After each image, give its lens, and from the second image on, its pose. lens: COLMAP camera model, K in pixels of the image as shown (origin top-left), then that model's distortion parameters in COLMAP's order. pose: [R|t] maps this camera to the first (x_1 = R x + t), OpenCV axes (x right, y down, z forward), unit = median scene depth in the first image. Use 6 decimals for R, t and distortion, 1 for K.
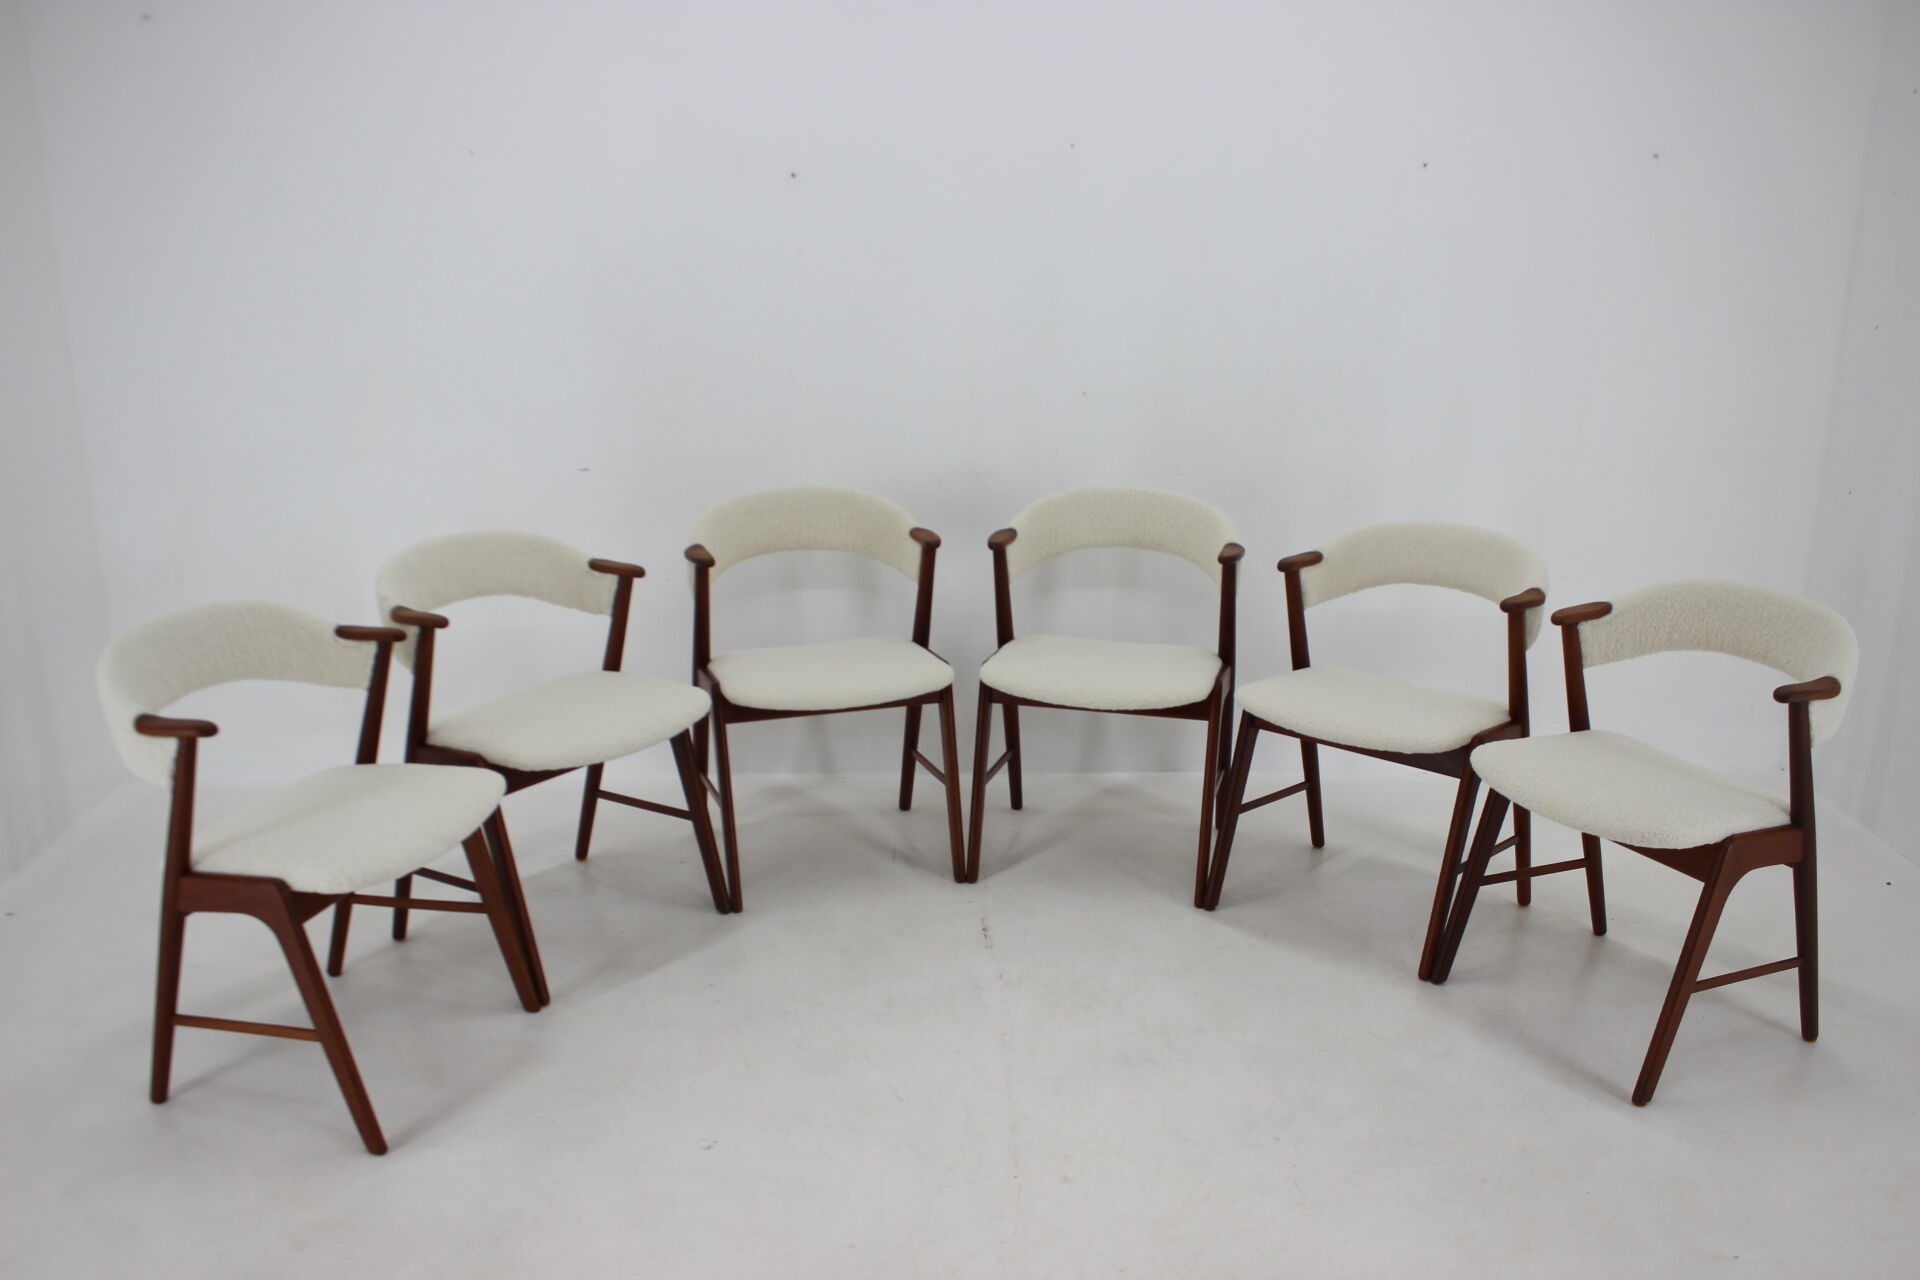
lens RADIAL K [[1611.0, 0, 959.0], [0, 1611.0, 538.0], [0, 0, 1]] dist [-0.007942, 0.014456]
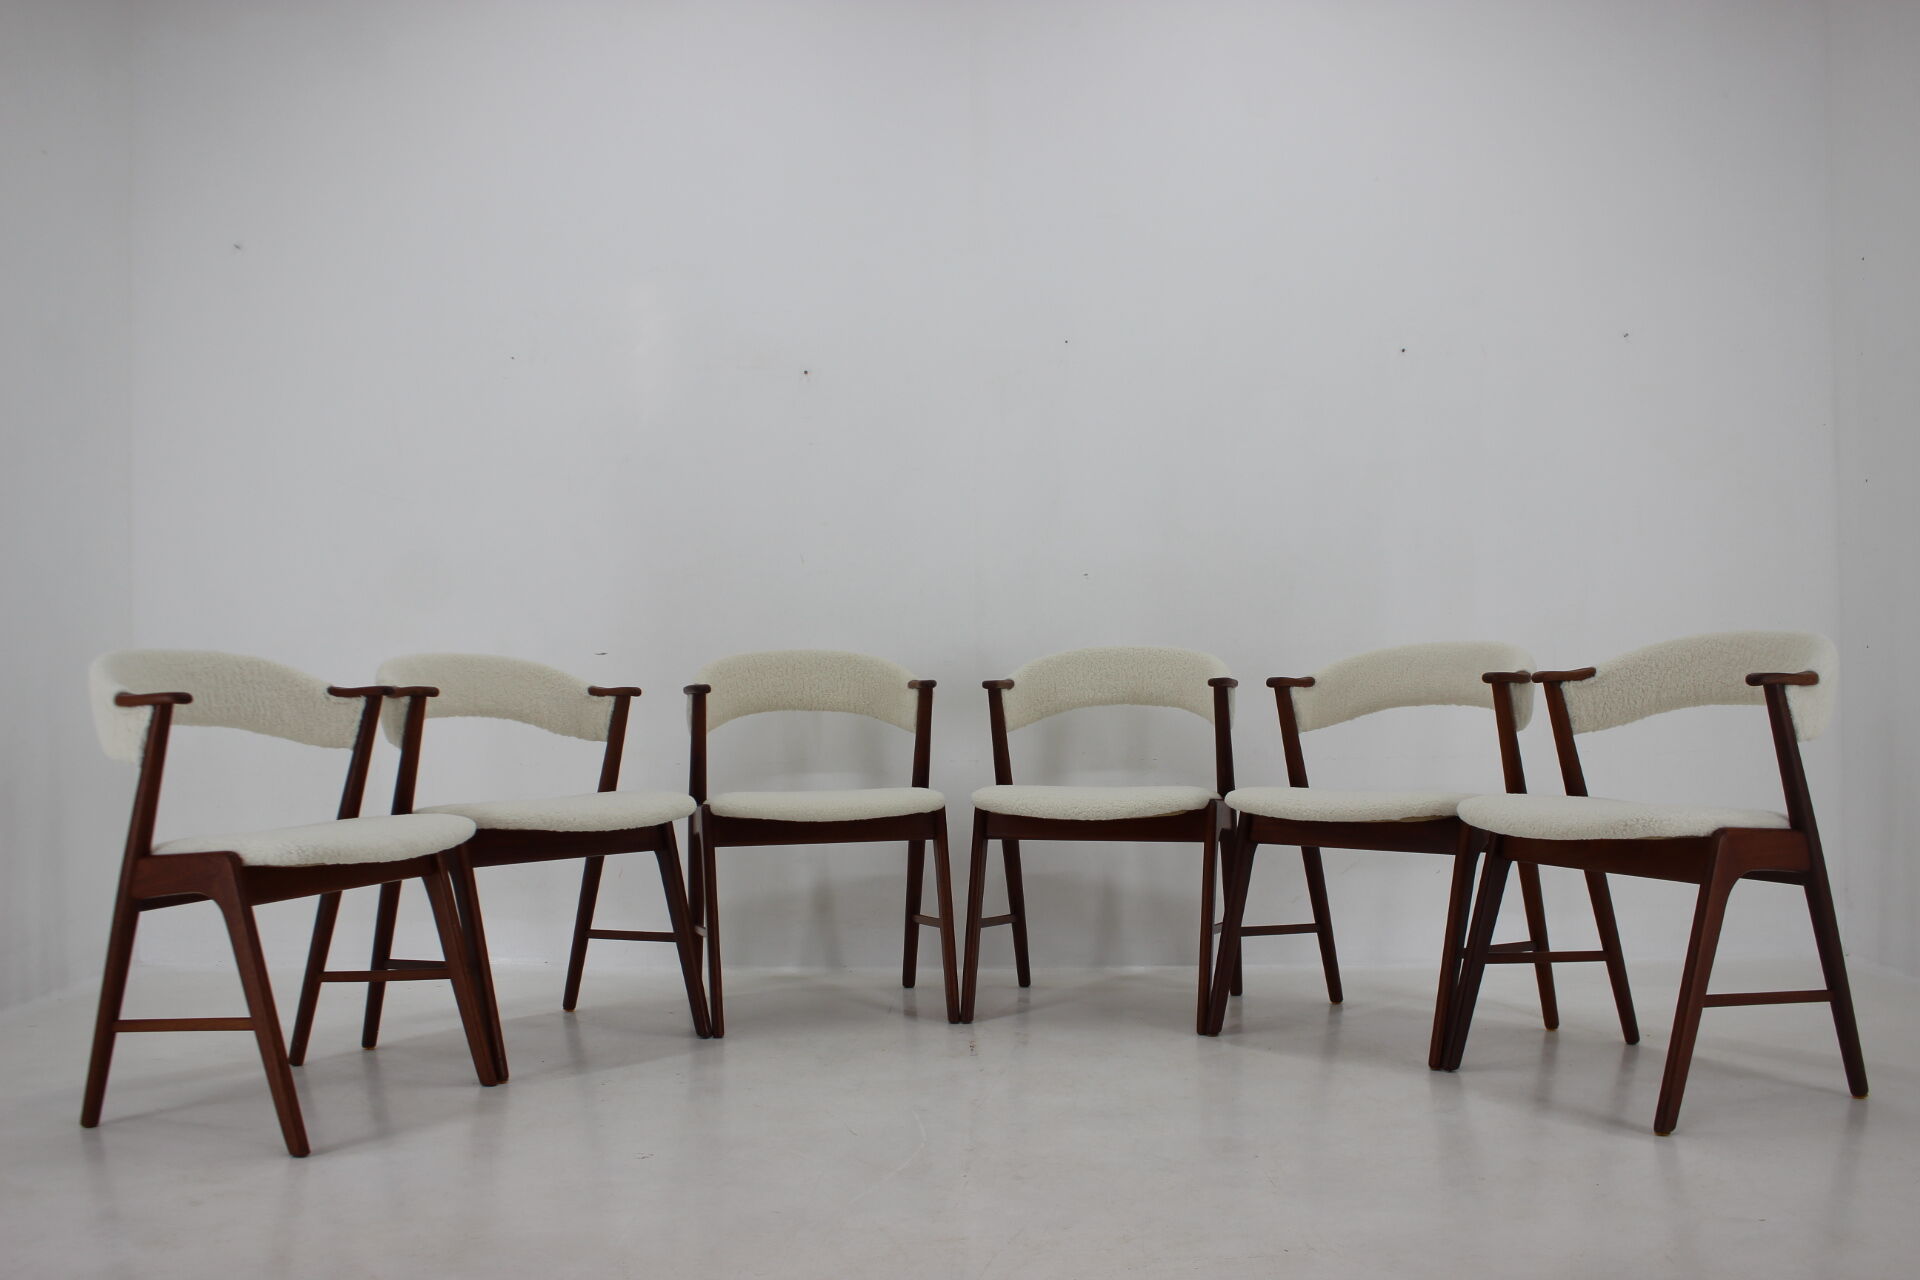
lens RADIAL K [[1611.0, 0, 958.7], [0, 1611.0, 599.1], [0, 0, 1]] dist [-0.007942, 0.014456]
pose [[0.997914, -0.022140, -0.060640, 0.076019], [0.004197, 0.959613, -0.281290, 0.274717], [0.064419, 0.280449, 0.957705, 0.016329]]
